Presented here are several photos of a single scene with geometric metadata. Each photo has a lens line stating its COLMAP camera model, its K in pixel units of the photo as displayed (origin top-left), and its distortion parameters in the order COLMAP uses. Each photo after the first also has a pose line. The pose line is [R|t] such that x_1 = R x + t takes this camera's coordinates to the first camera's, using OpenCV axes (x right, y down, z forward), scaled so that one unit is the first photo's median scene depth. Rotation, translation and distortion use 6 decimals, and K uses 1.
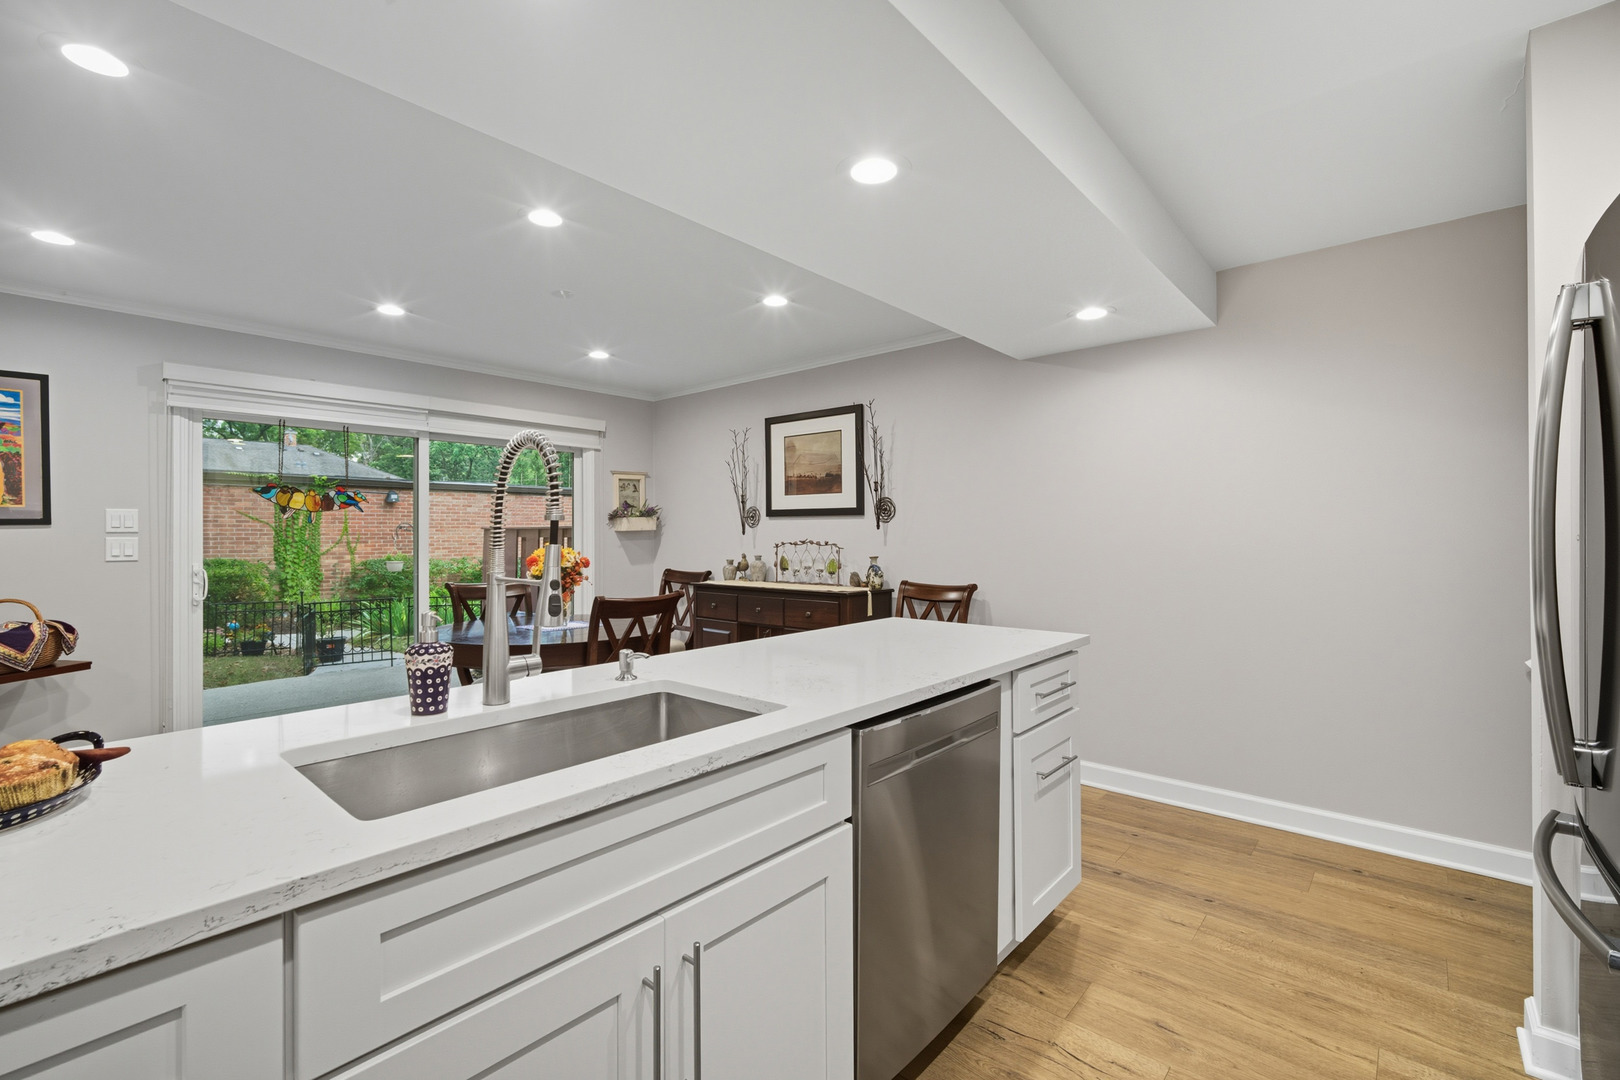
lens RADIAL K [[702.2, 0, 807.1], [0, 702.2, 533.4], [0, 0, 1]] dist [-0.010247, 0.000212]
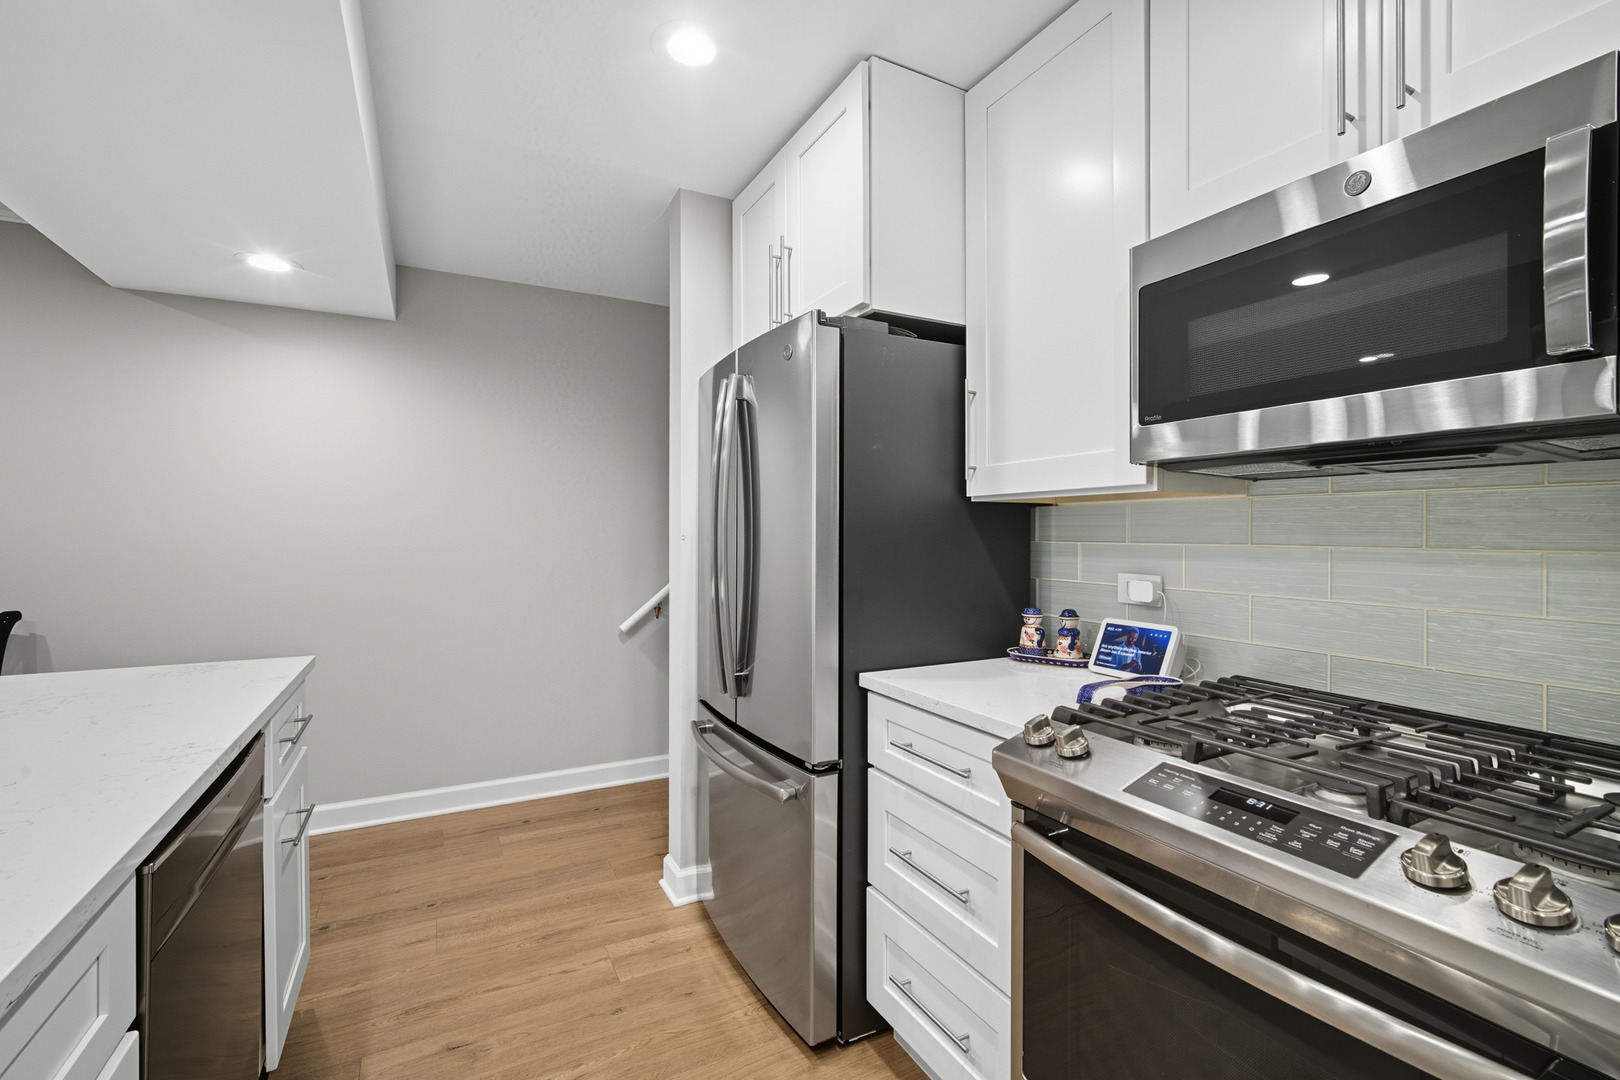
lens RADIAL K [[702.2, 0, 798.1], [0, 702.2, 534.6], [0, 0, 1]] dist [-0.010247, 0.000212]
pose [[0.351624, 0.003855, 0.936133, -0.096144], [-0.003293, 0.999990, -0.002881, 0.001415], [-0.936135, -0.002070, 0.351633, 0.095159]]
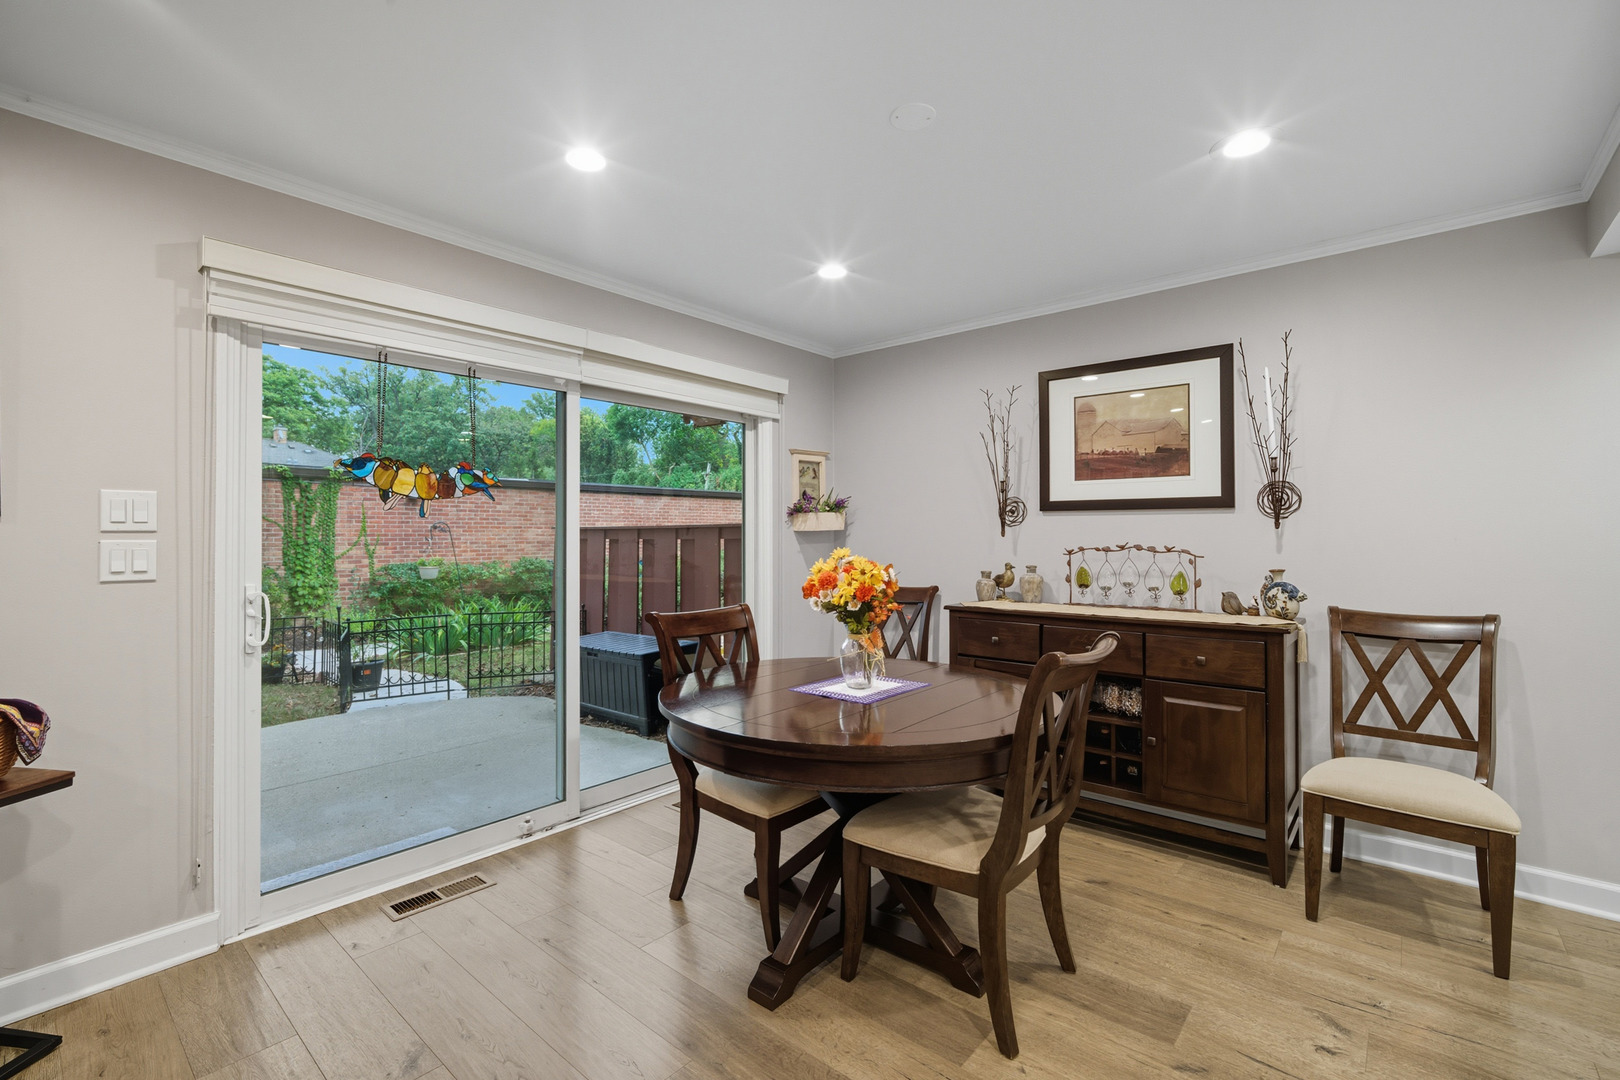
lens RADIAL K [[702.2, 0, 803.6], [0, 702.2, 531.1], [0, 0, 1]] dist [-0.010247, 0.000212]
pose [[0.999905, 0.001251, 0.013705, -0.360177], [-0.001176, 0.999984, -0.005488, 0.000991], [-0.013712, 0.005472, 0.999891, 0.345766]]
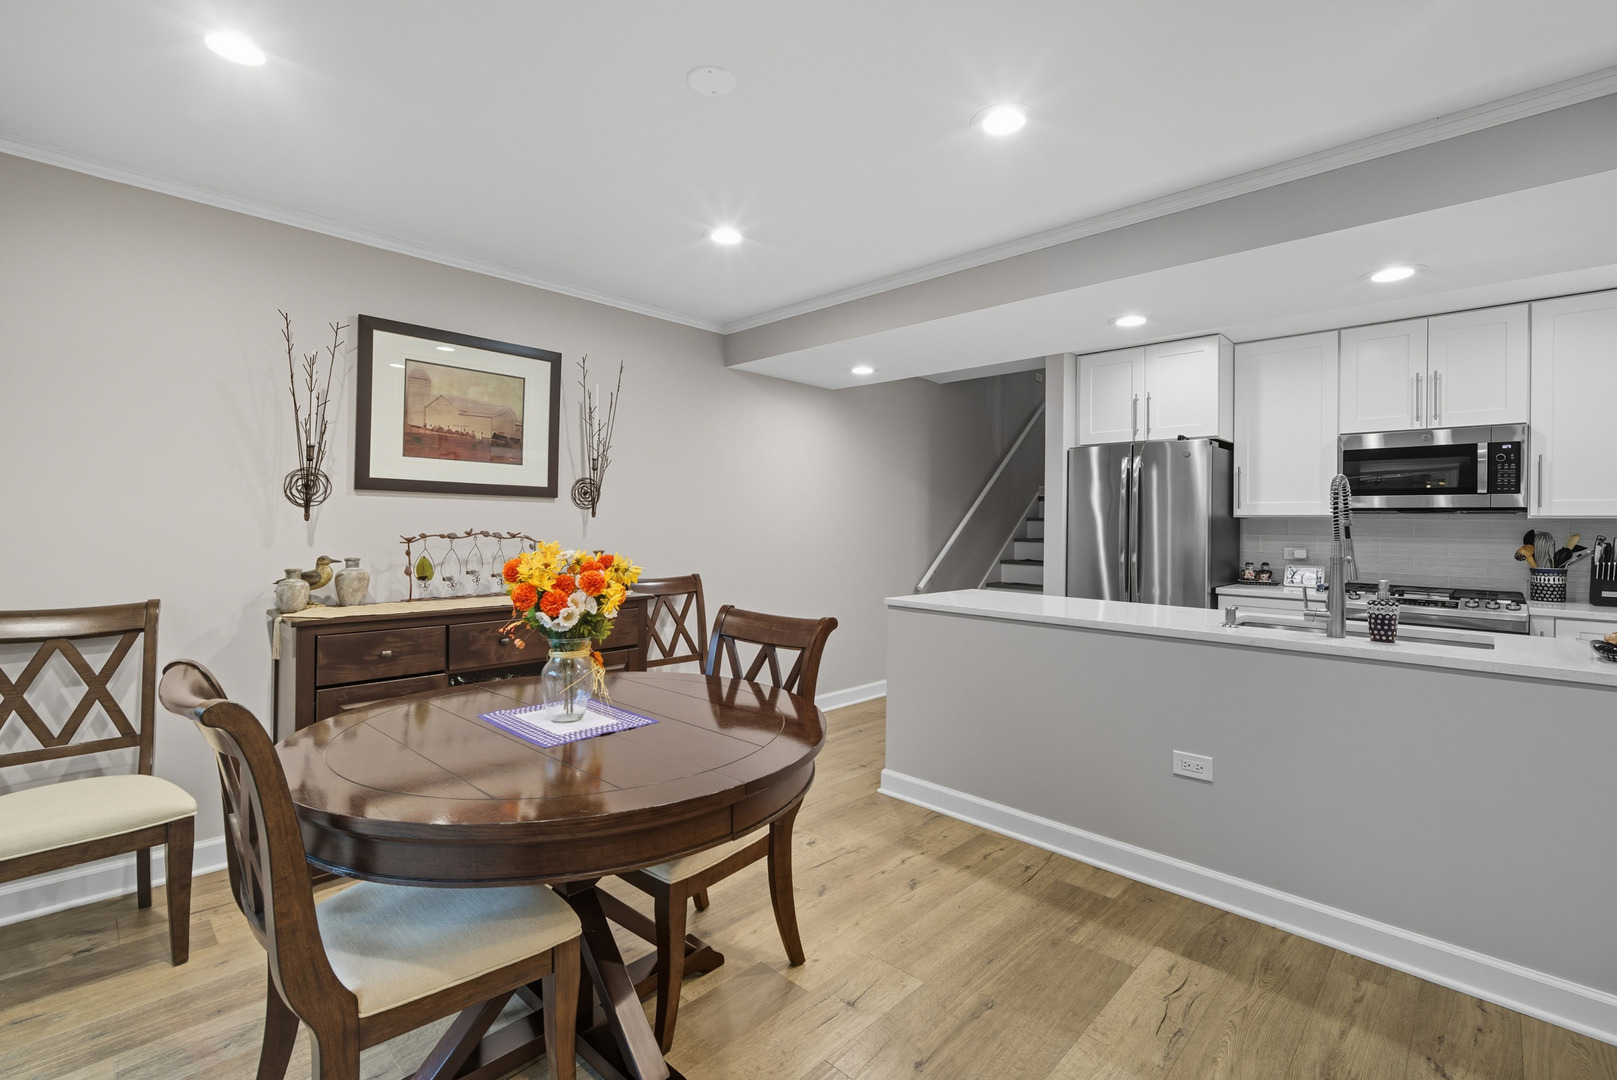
lens RADIAL K [[700.9, 0, 814.6], [0, 700.9, 523.5], [0, 0, 1]] dist [-0.010247, 0.000212]
pose [[0.046885, 0.004492, 0.998890, -0.702646], [-0.014480, 0.999888, -0.003817, 0.001089], [-0.998795, -0.014285, 0.046944, 0.711362]]
